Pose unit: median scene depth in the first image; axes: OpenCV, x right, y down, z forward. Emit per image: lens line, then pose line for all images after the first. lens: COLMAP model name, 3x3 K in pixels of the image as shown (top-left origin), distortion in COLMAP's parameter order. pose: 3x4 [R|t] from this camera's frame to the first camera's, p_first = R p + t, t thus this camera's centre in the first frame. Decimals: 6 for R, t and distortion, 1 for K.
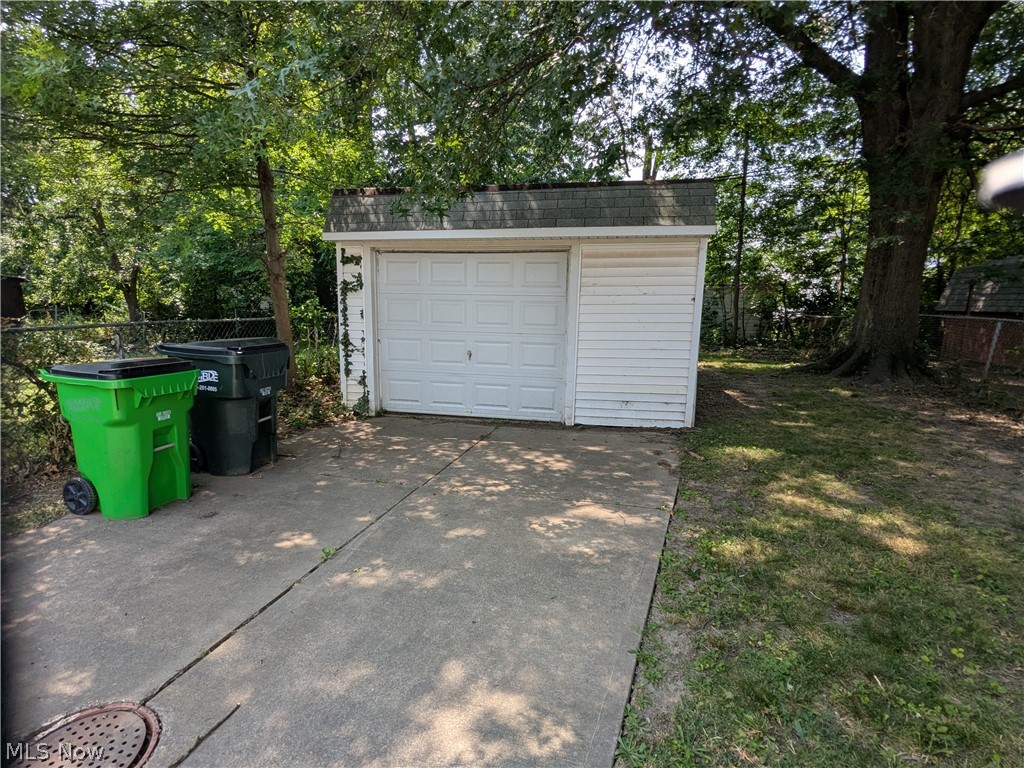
lens RADIAL K [[485.8, 0, 509.9], [0, 485.8, 384.5], [0, 0, 1]] dist [-0.007642, 0.004281]
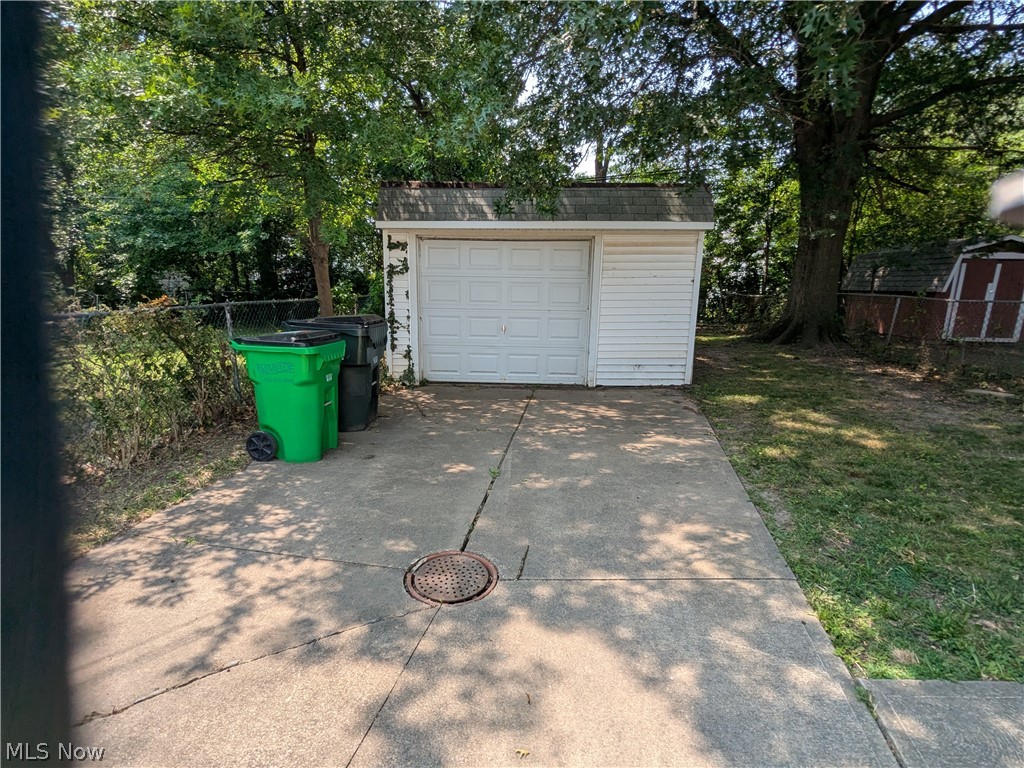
lens RADIAL K [[485.8, 0, 508.8], [0, 485.8, 385.1], [0, 0, 1]] dist [-0.007642, 0.004281]
pose [[0.988330, -0.032941, 0.148723, -0.274839], [0.027410, 0.998860, 0.039089, 0.029173], [-0.149841, -0.034556, 0.988106, -0.165924]]
